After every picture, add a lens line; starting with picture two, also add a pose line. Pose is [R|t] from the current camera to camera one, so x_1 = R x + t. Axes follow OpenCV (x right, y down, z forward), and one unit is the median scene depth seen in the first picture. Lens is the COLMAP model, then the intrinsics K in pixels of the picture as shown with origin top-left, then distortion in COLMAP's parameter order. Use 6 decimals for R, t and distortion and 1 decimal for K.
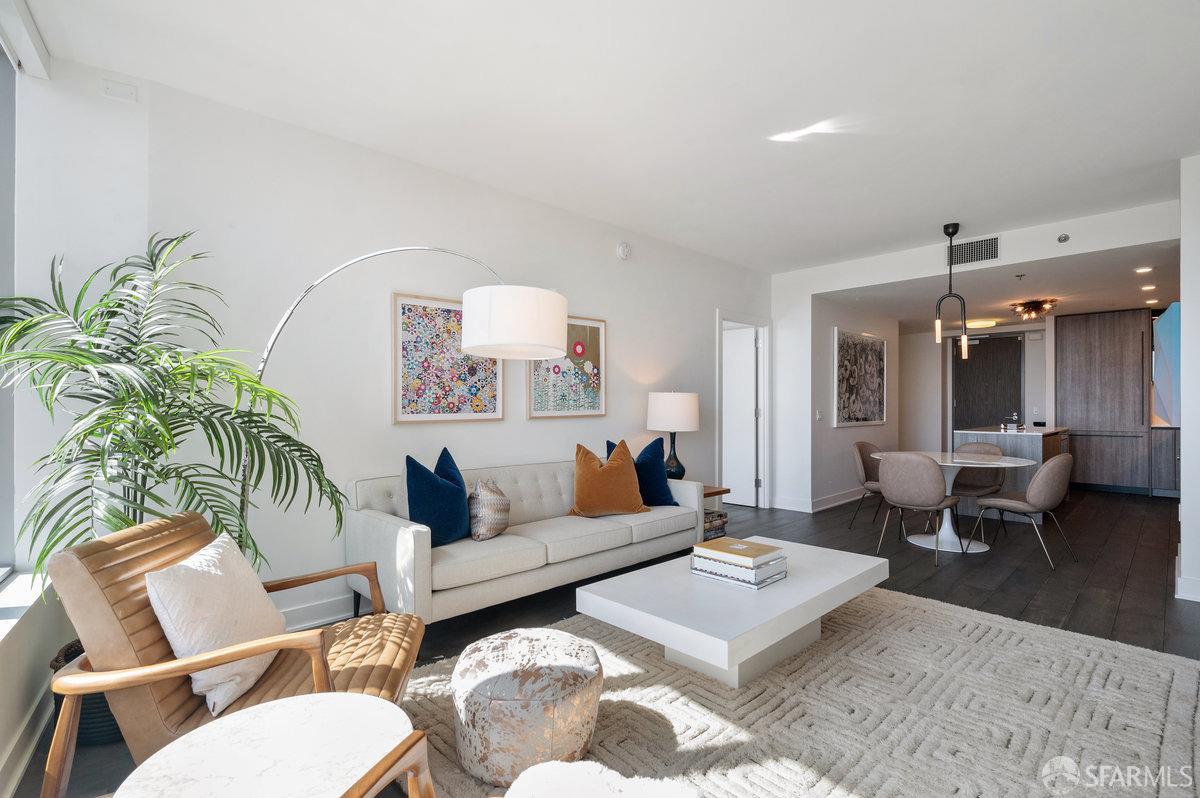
lens RADIAL K [[556.6, 0, 607.4], [0, 556.6, 405.6], [0, 0, 1]] dist [0.010344, 0.000310]
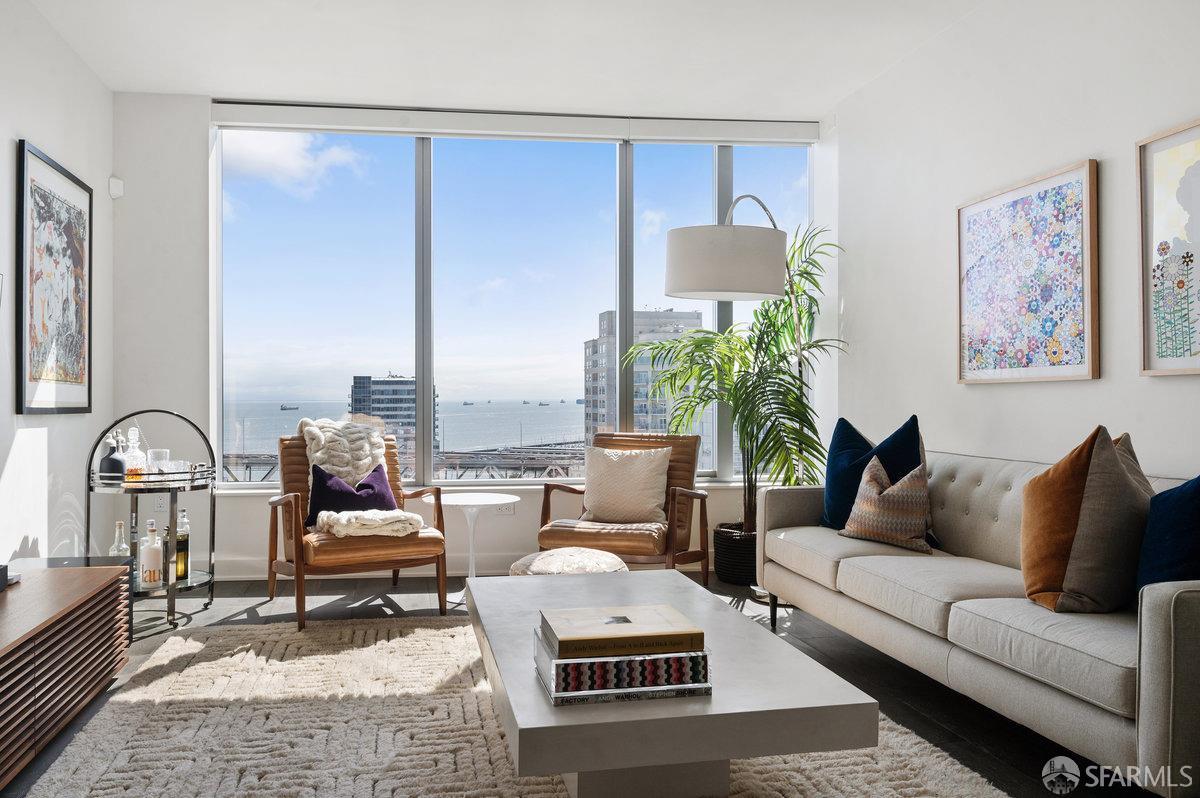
lens RADIAL K [[888.3, 0, 598.5], [0, 888.3, 398.0], [0, 0, 1]] dist [-0.018771, -0.003959]
pose [[-0.510089, 0.005336, -0.860105, 0.481885], [0.006084, 0.999978, 0.002596, 0.025373], [0.860100, -0.003908, -0.510111, 0.661764]]
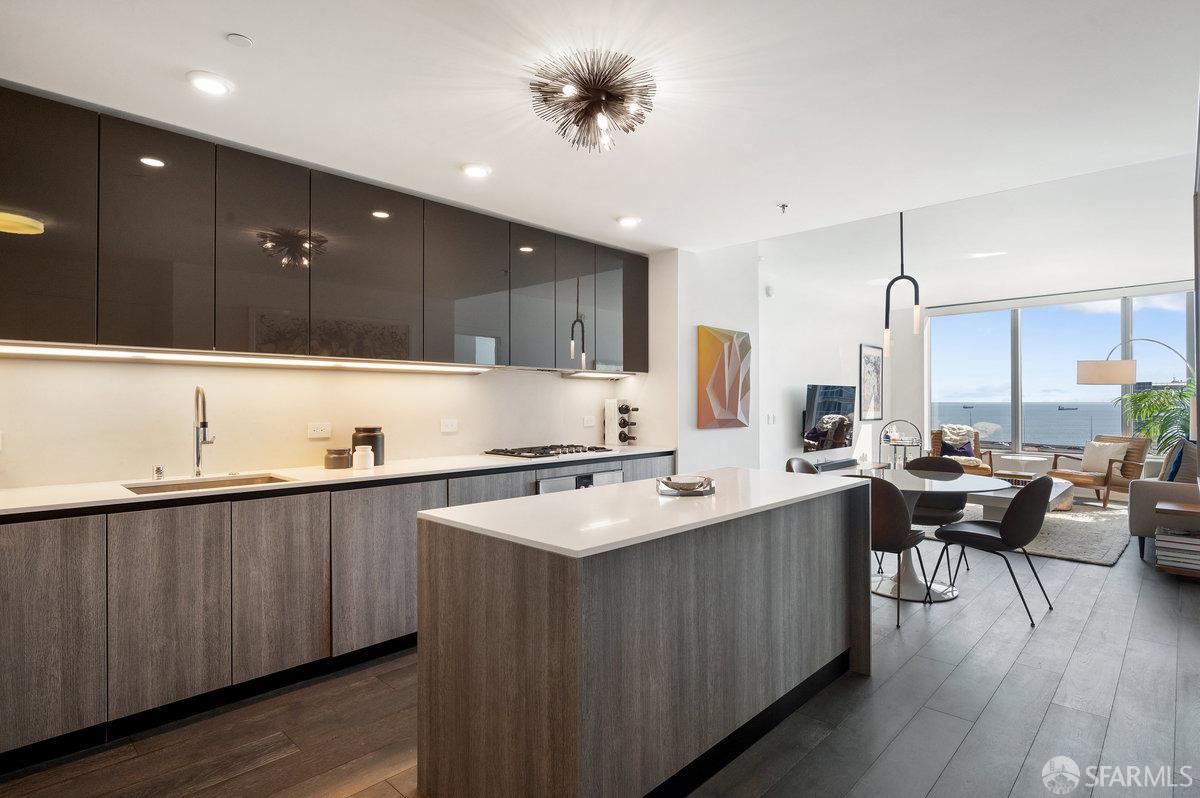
lens RADIAL K [[618.9, 0, 587.9], [0, 618.9, 398.9], [0, 0, 1]] dist [-0.006838, 0.000222]
pose [[-0.999709, 0.004273, -0.023746, 0.851580], [0.004332, 0.999988, -0.002438, -0.015625], [0.023735, -0.002540, -0.999715, 1.473478]]
